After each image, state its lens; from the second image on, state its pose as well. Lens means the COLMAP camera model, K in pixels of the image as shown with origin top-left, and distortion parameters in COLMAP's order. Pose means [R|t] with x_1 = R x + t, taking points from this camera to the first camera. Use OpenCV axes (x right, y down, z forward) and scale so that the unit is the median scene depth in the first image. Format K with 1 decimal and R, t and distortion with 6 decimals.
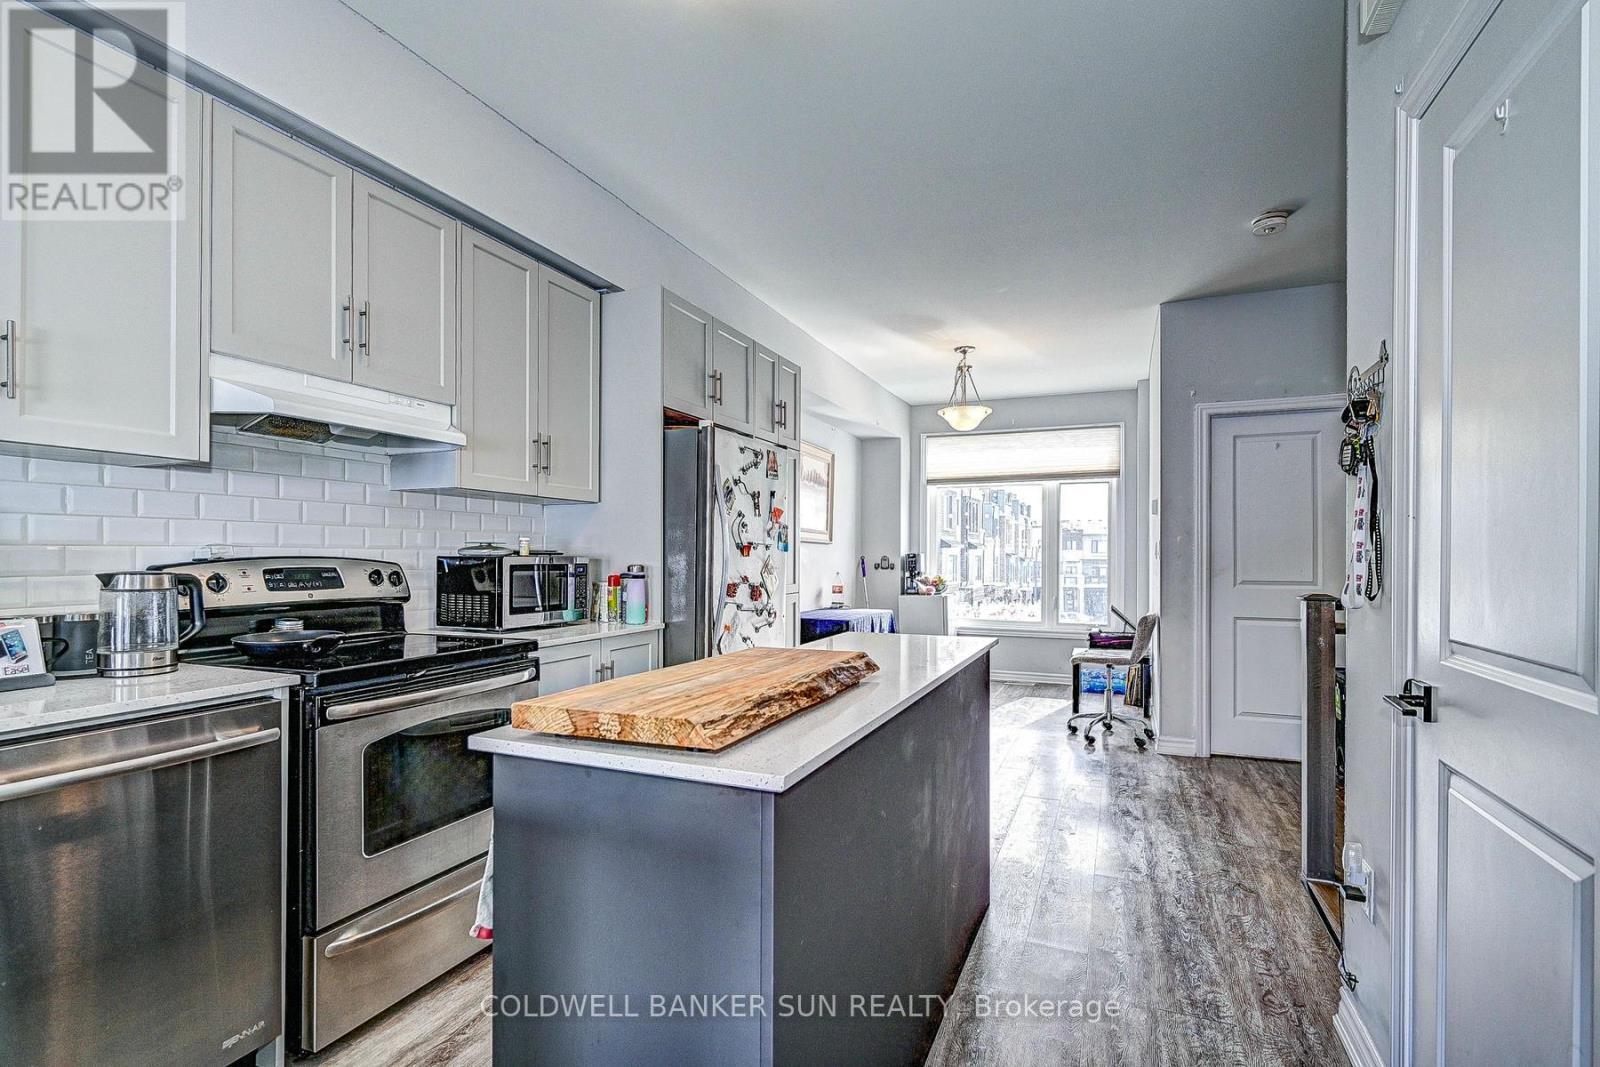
lens RADIAL K [[751.4, 0, 806.9], [0, 751.4, 551.1], [0, 0, 1]] dist [0.003447, 0.000050]
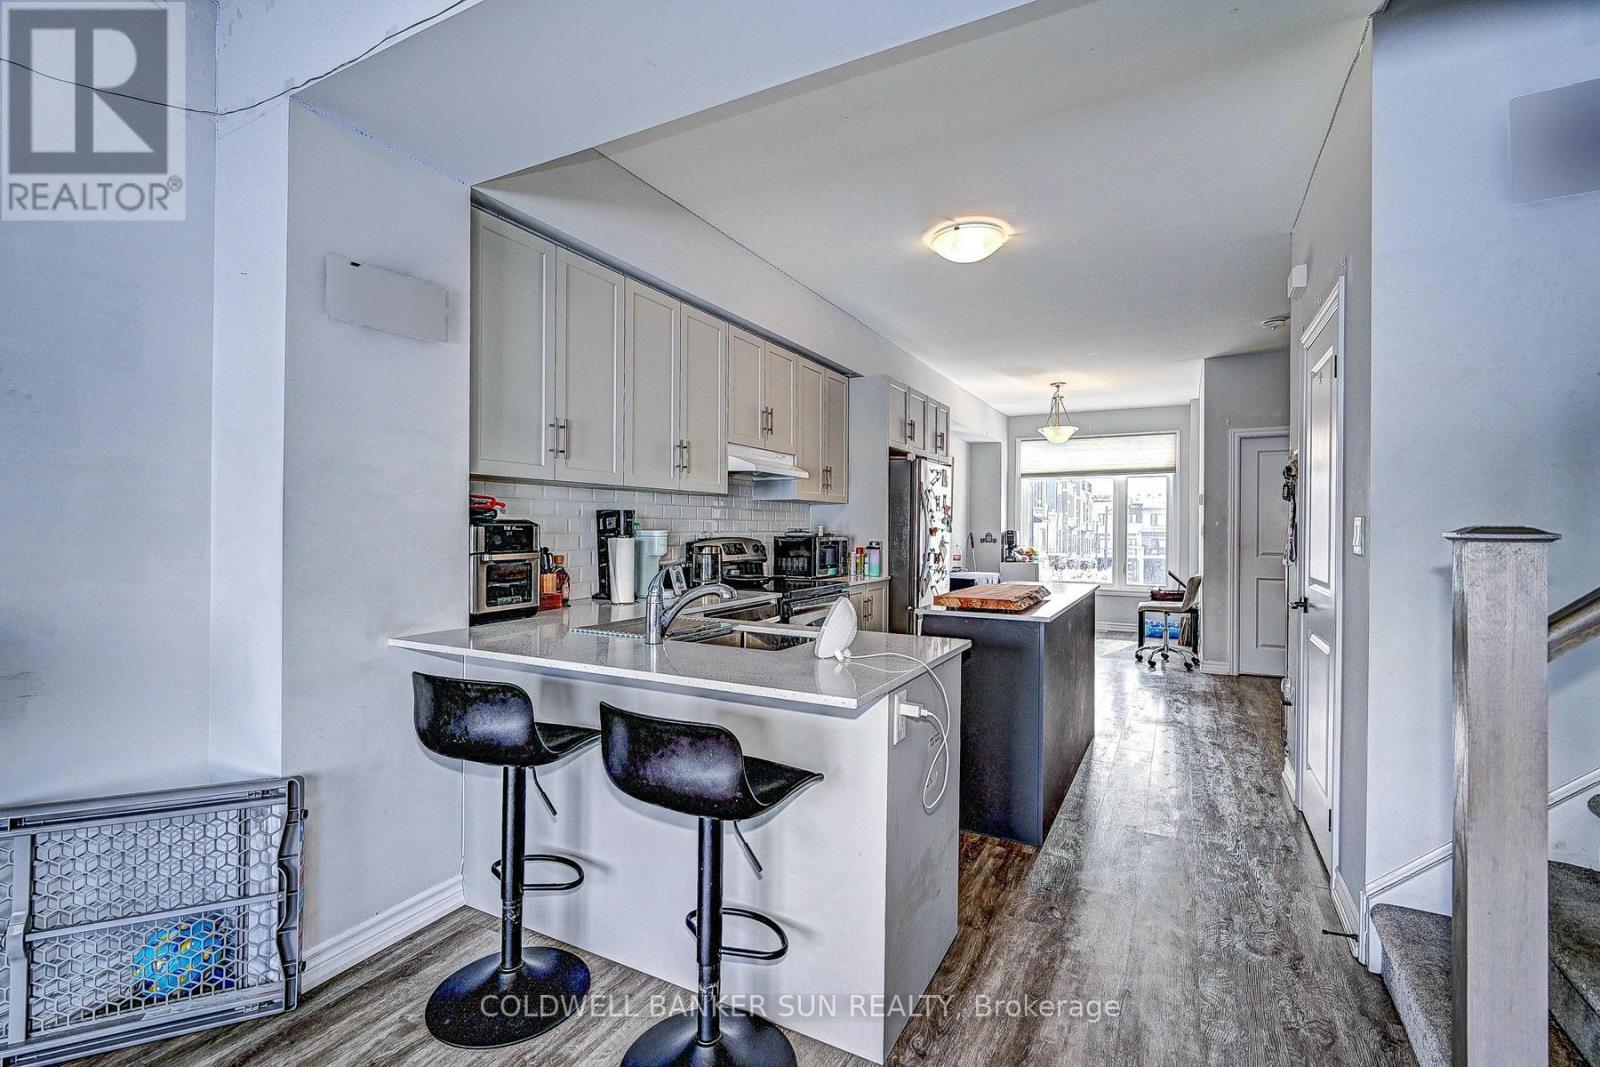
lens RADIAL K [[751.4, 0, 784.8], [0, 751.4, 525.4], [0, 0, 1]] dist [0.003447, 0.000050]
pose [[0.995955, 0.001565, -0.089835, -0.185145], [-0.001044, 0.999982, 0.005847, -0.018490], [0.089843, -0.005730, 0.995939, -0.471014]]
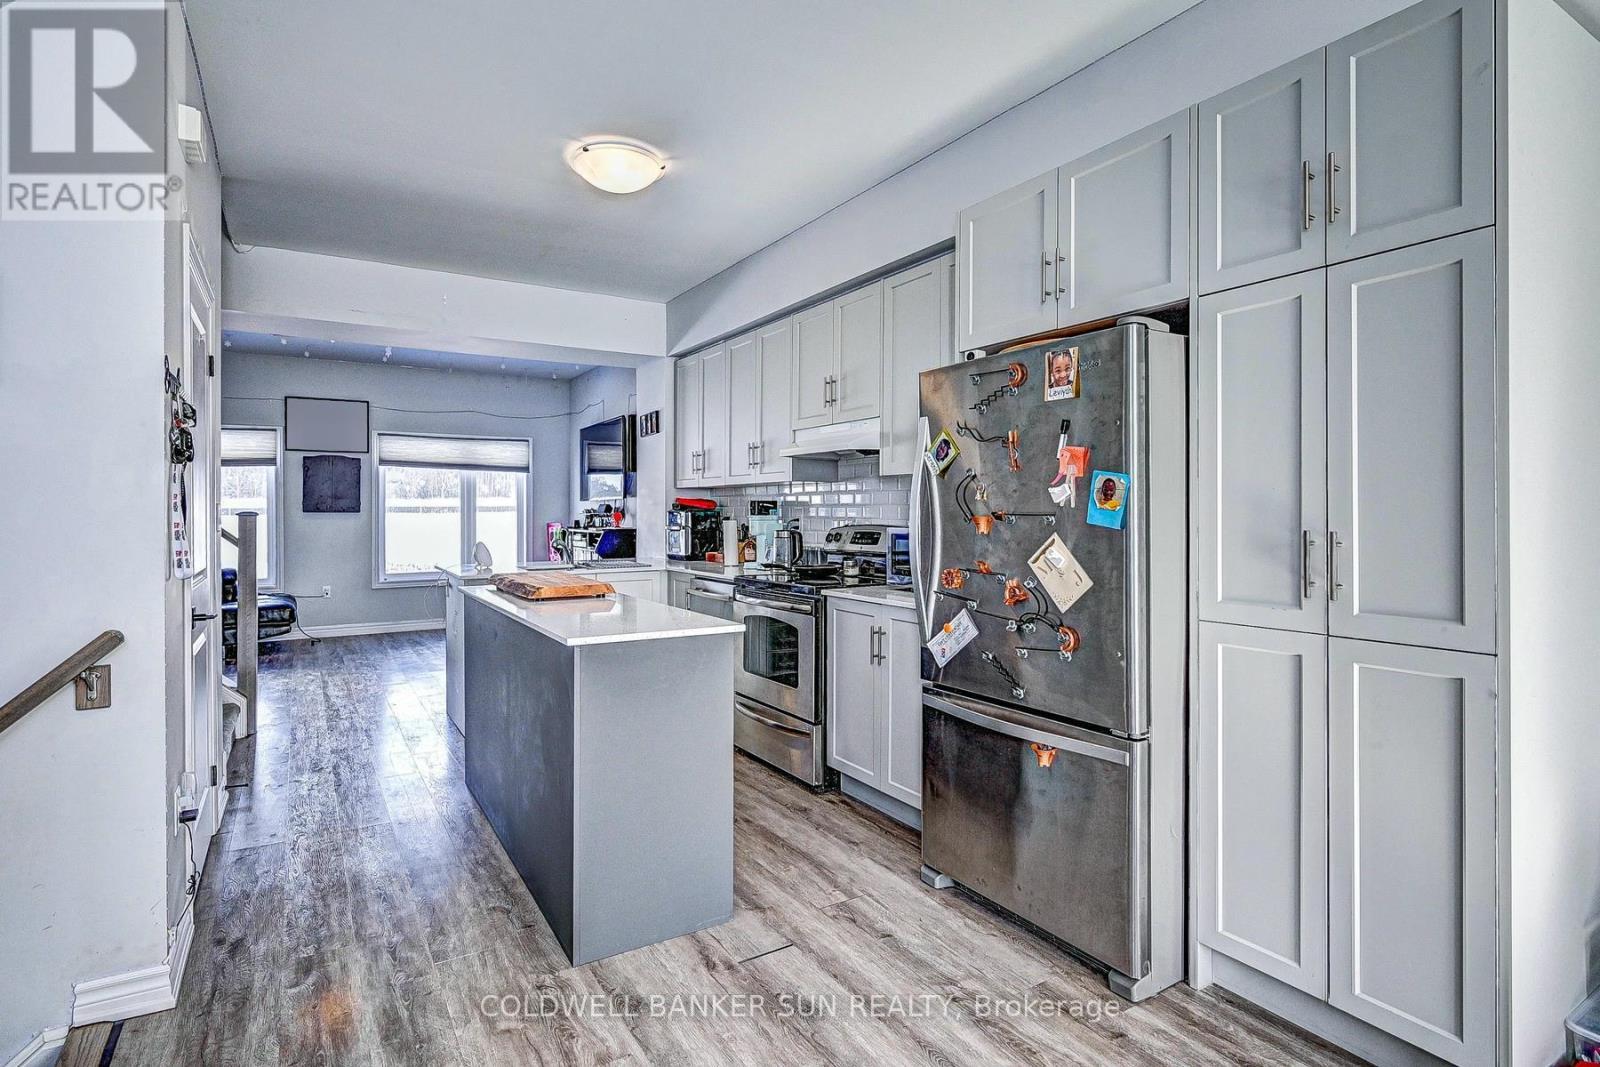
lens RADIAL K [[800.5, 0, 790.7], [0, 800.5, 521.0], [0, 0, 1]] dist [-0.000042, 0.000533]
pose [[-0.575369, 0.007081, -0.817864, 0.466529], [0.005922, 0.999972, 0.004491, -0.005359], [0.817873, -0.002259, -0.575395, 0.971703]]
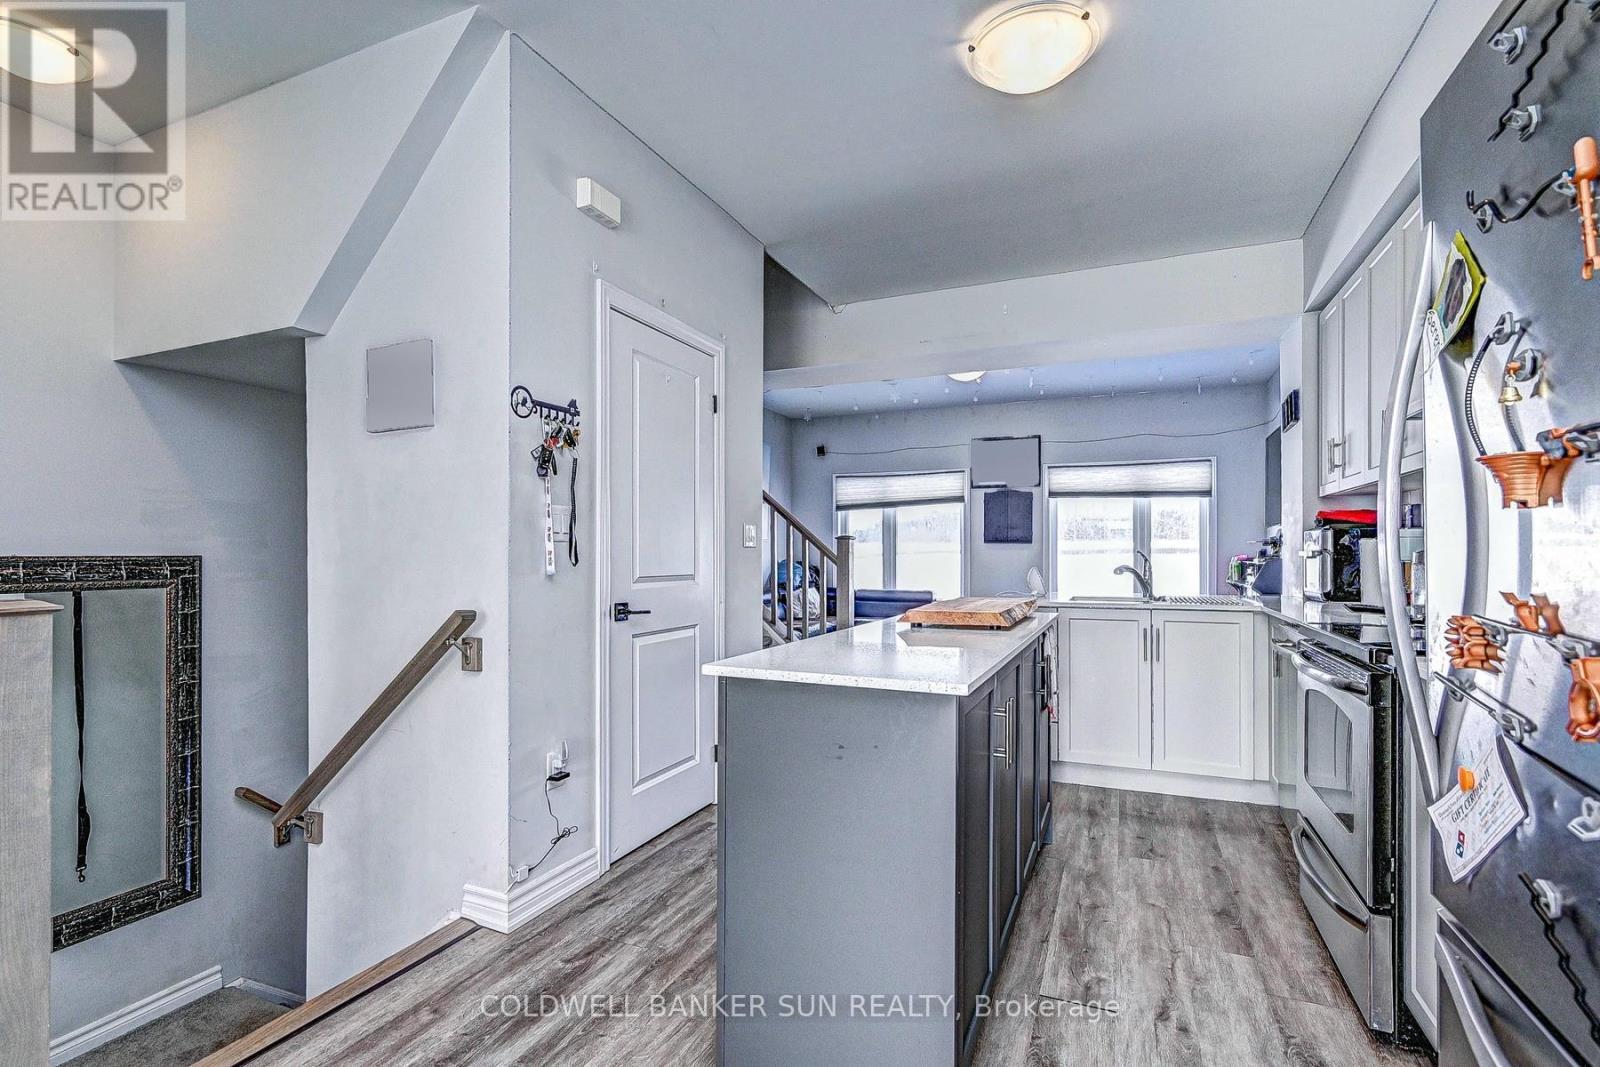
lens RADIAL K [[751.4, 0, 797.8], [0, 751.4, 548.8], [0, 0, 1]] dist [0.003447, 0.000050]
pose [[-0.999923, -0.002513, 0.012168, 0.096331], [-0.002707, 0.999869, -0.015954, 0.019571], [-0.012127, -0.015985, -0.999799, 0.930822]]
